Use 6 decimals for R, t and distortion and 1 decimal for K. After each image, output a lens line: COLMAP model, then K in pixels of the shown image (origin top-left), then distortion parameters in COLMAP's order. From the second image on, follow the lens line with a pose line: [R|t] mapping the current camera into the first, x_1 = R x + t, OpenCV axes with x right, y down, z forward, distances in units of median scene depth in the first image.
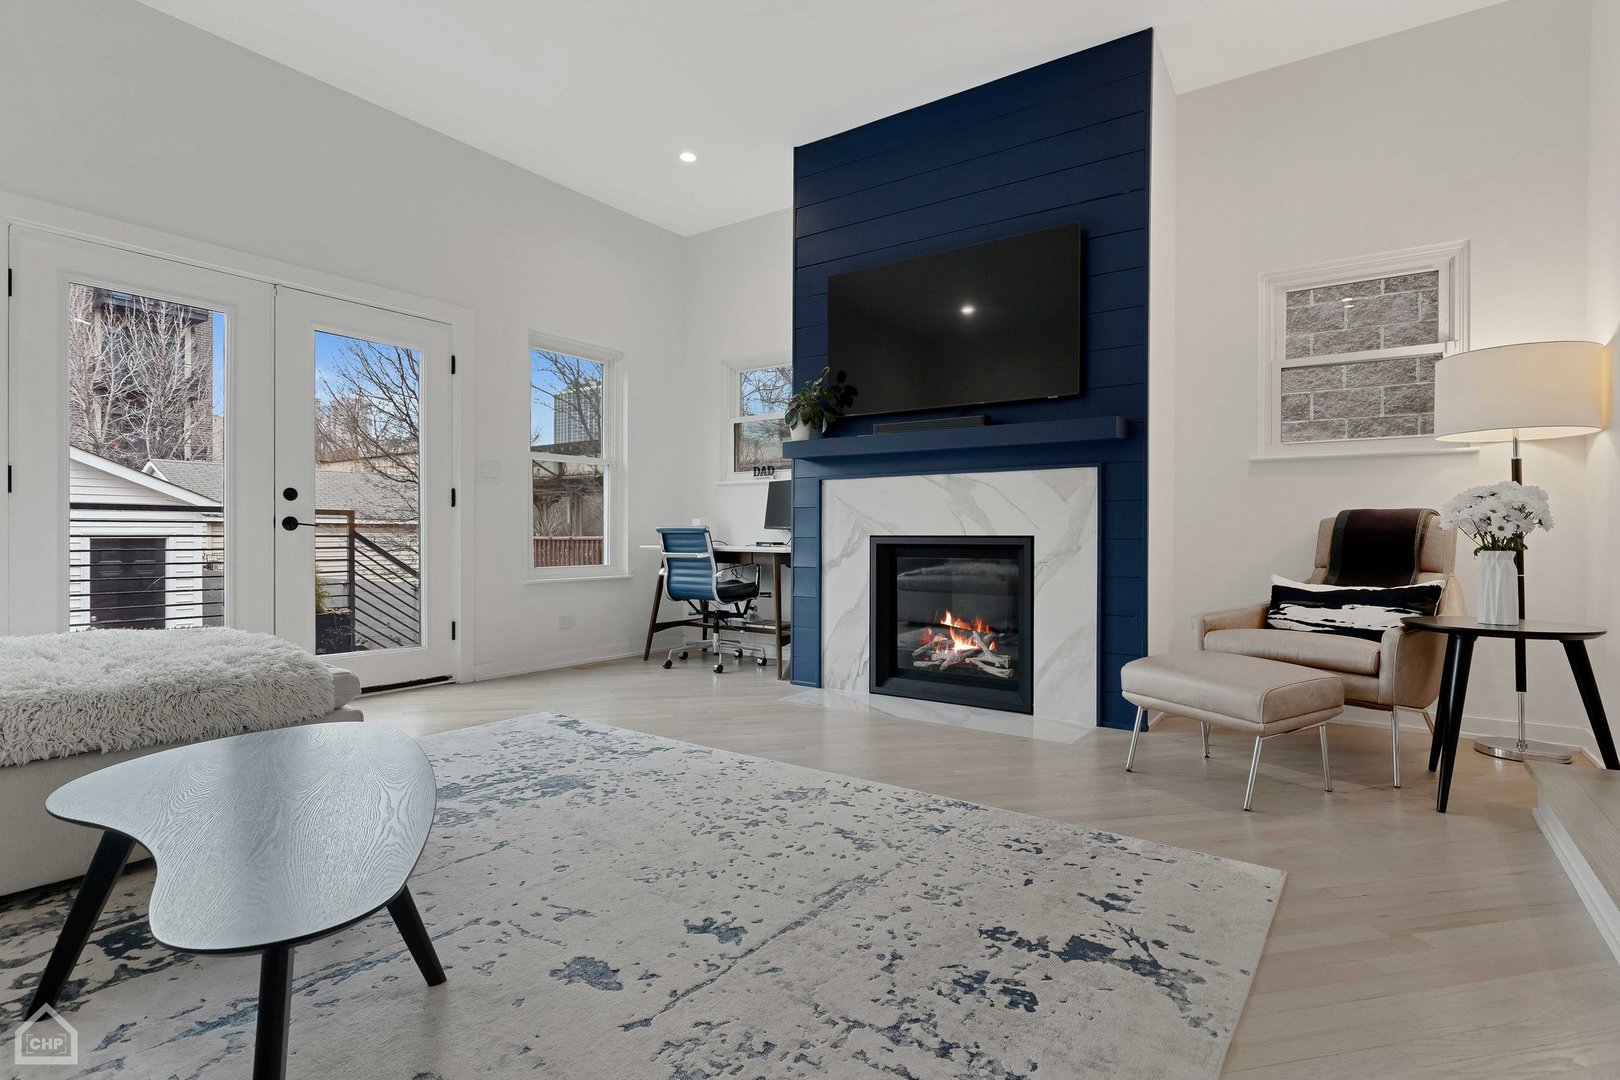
lens RADIAL K [[810.0, 0, 809.1], [0, 810.0, 542.1], [0, 0, 1]] dist [-0.001995, 0.000405]
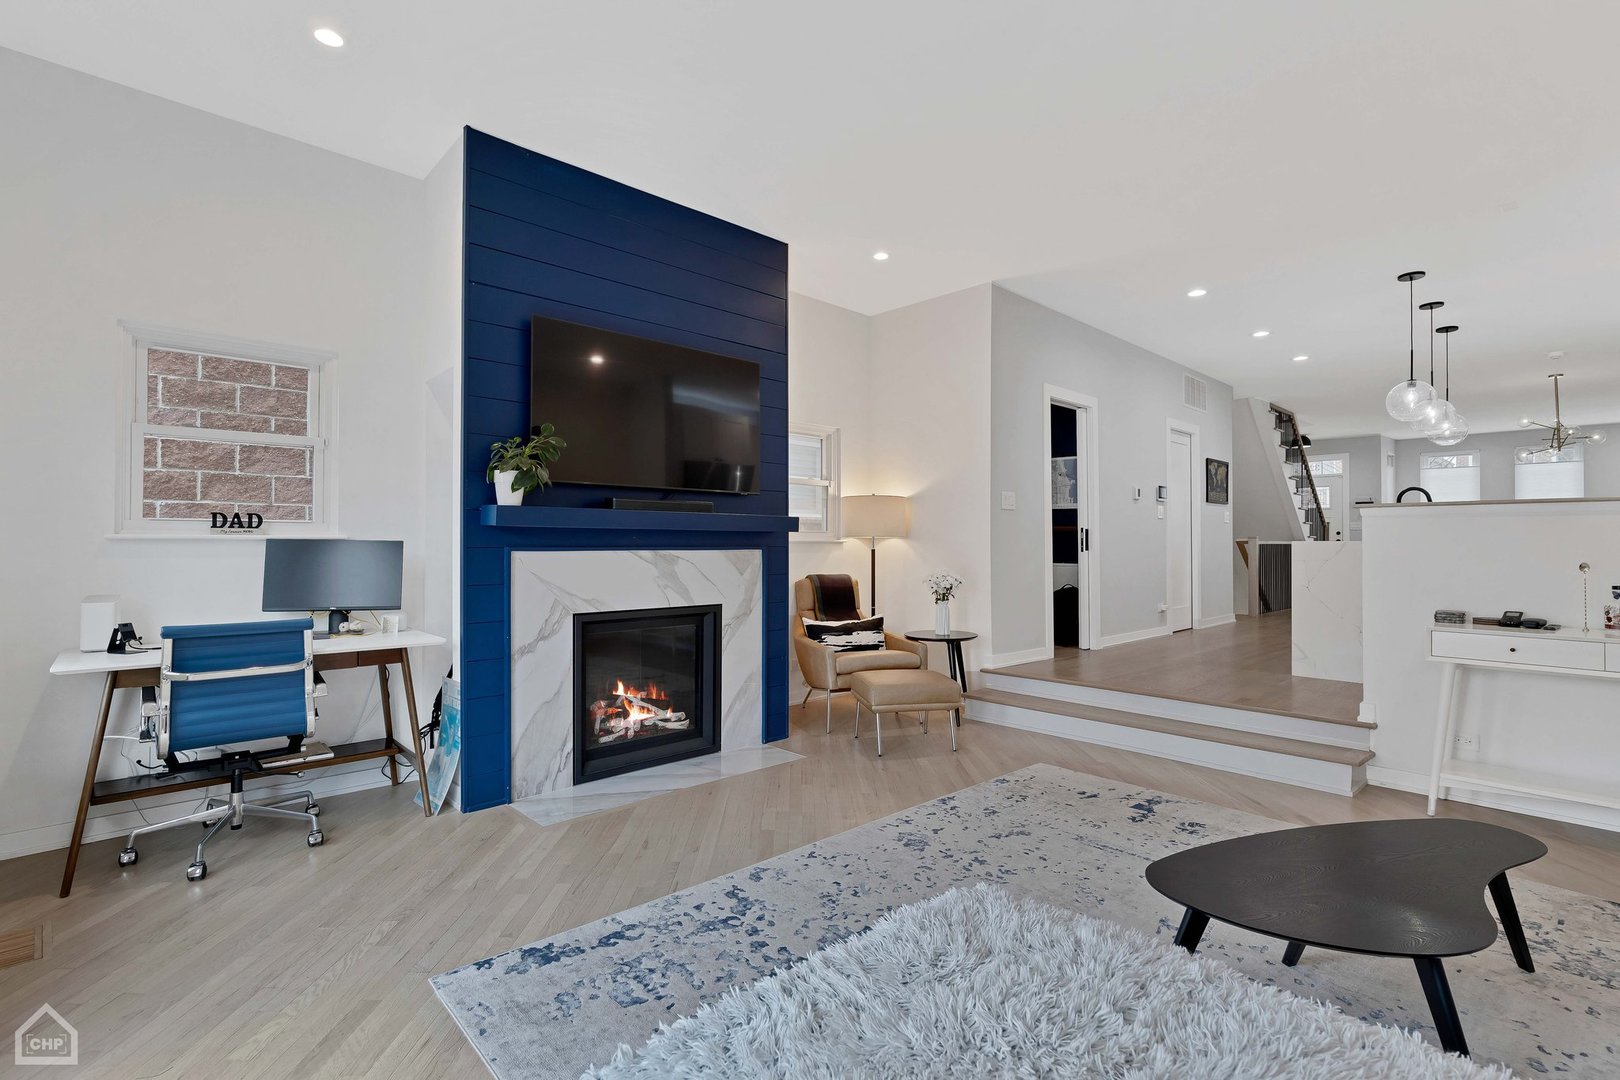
lens RADIAL K [[747.9, 0, 827.0], [0, 747.9, 545.2], [0, 0, 1]] dist [-0.002246, 0.000022]
pose [[0.194509, -0.001323, 0.980900, -1.118621], [0.007648, 0.999971, -0.000168, -0.133687], [-0.980871, 0.007534, 0.194514, 0.885791]]
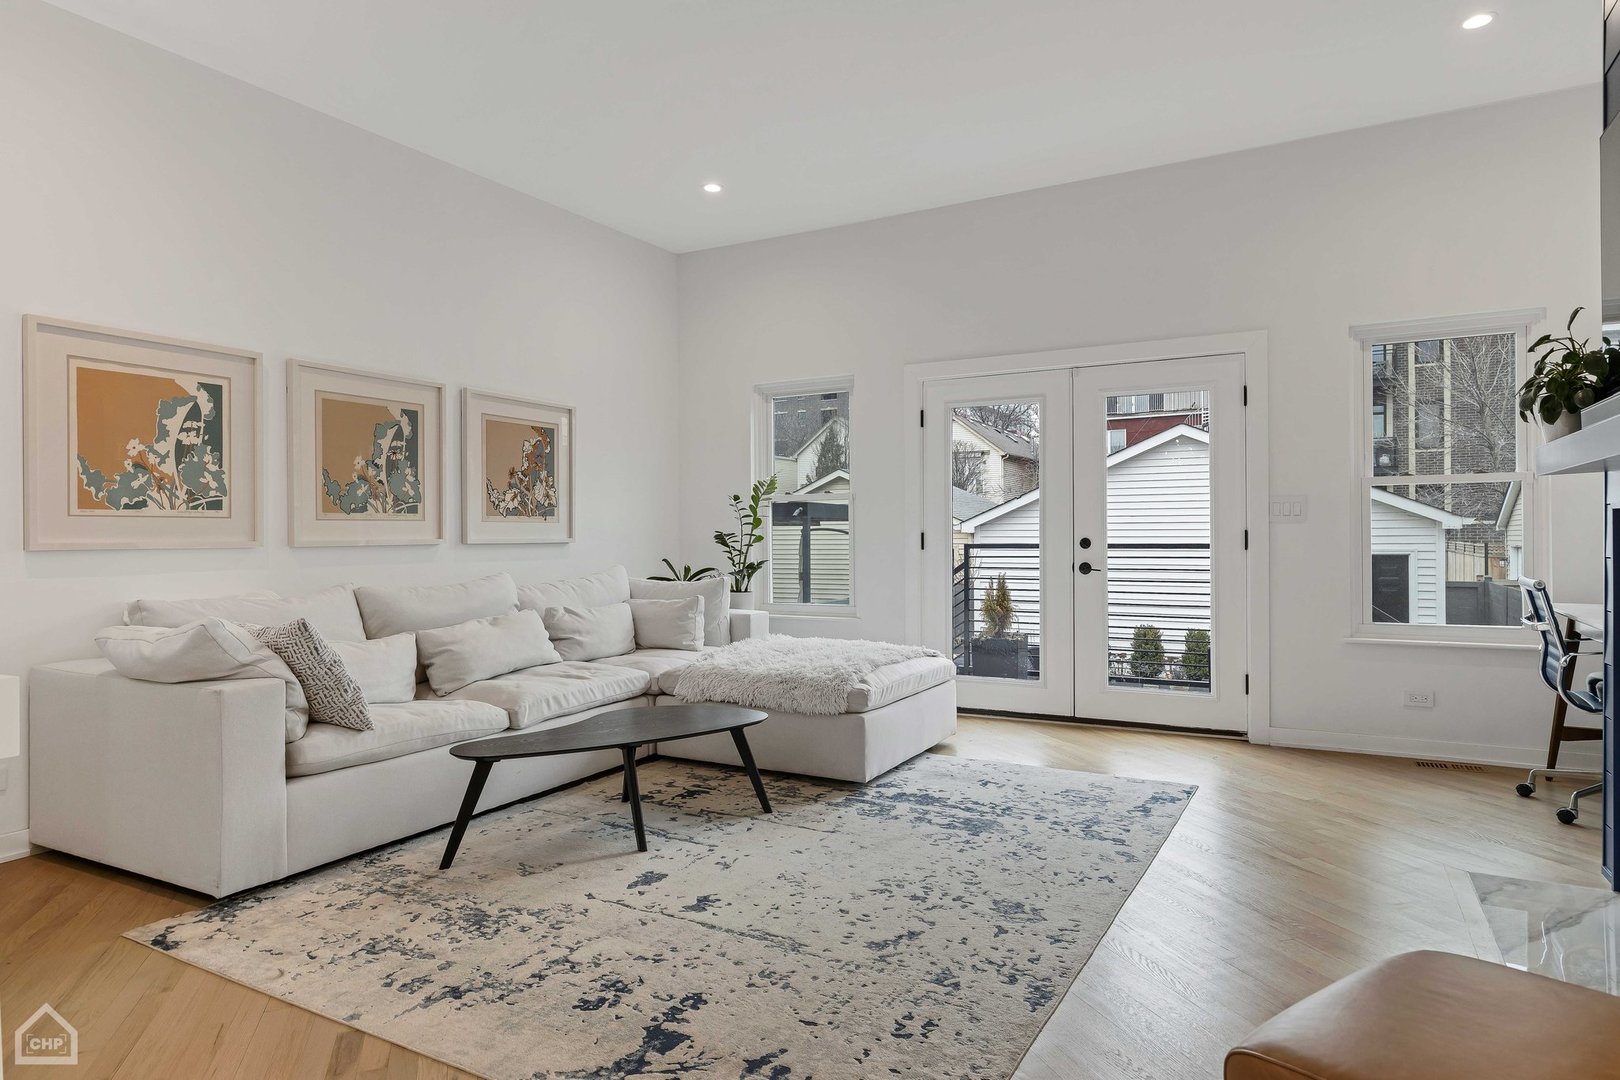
lens RADIAL K [[961.8, 0, 811.0], [0, 961.8, 531.9], [0, 0, 1]] dist [0.001457, 0.000356]
pose [[0.109047, -0.005509, -0.994021, 0.995651], [-0.001607, 0.999982, -0.005719, -0.095618], [0.994035, 0.002221, 0.109036, 0.646631]]
